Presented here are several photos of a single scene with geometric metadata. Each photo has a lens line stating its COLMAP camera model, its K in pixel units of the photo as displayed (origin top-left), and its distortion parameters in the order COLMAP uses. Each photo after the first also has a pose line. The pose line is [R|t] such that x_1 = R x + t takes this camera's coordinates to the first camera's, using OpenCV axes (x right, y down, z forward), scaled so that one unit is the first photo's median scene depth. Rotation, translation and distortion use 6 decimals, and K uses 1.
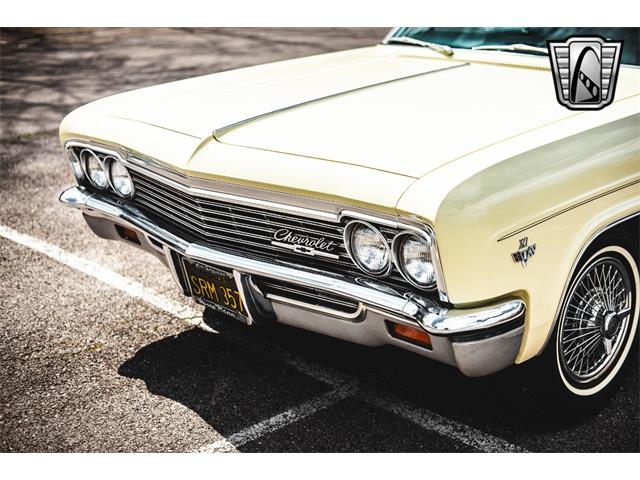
lens RADIAL K [[1002.5, 0, 315.0], [0, 1002.5, 234.4], [0, 0, 1]] dist [-0.101810, 0.000000]
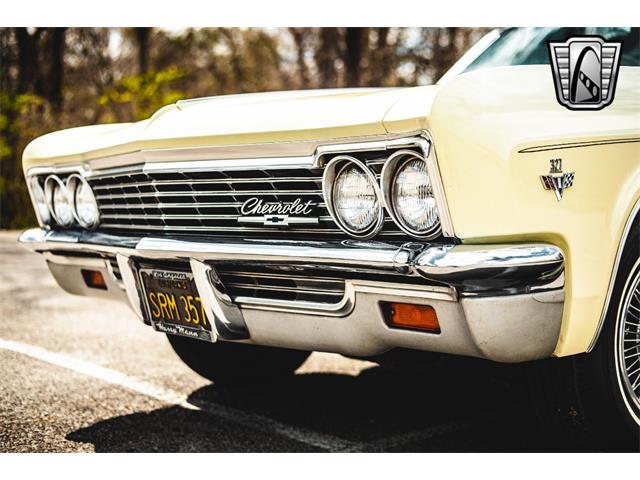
lens RADIAL K [[1002.5, 0, 325.3], [0, 1002.5, 242.7], [0, 0, 1]] dist [-0.101810, 0.000000]
pose [[0.998127, 0.001998, -0.061141, 0.073727], [-0.016302, 0.972011, -0.234370, 0.211865], [0.058962, 0.234927, 0.970223, 0.254343]]
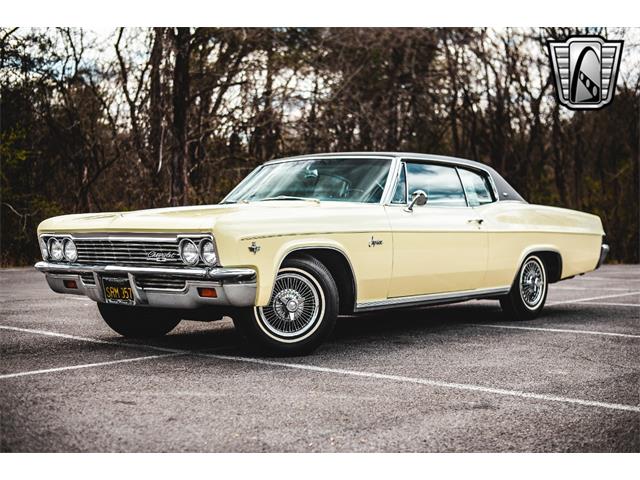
lens RADIAL K [[992.5, 0, 320.9], [0, 992.5, 241.9], [0, 0, 1]] dist [-0.107023, 0.000000]
pose [[0.992780, 0.019921, 0.118285, 0.078755], [0.013625, 0.961002, -0.276207, 0.578225], [-0.119174, 0.275824, 0.953792, -1.112420]]
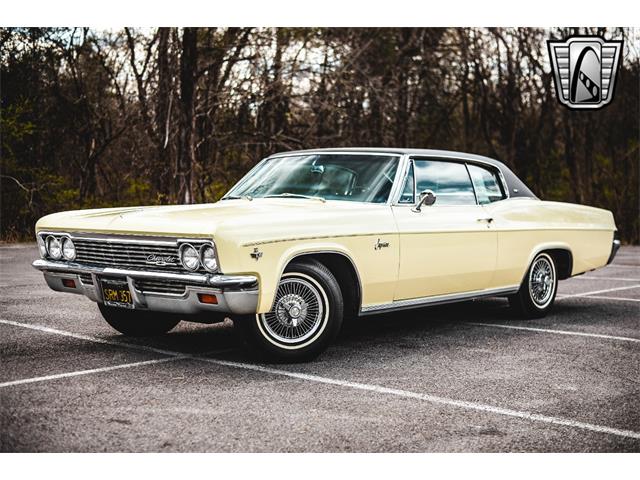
lens RADIAL K [[992.5, 0, 319.6], [0, 992.5, 242.9], [0, 0, 1]] dist [-0.107023, 0.000000]
pose [[0.993564, 0.028310, 0.109678, 0.092107], [-0.000561, 0.969483, -0.245159, 0.486551], [-0.113271, 0.243519, 0.963259, -1.072263]]
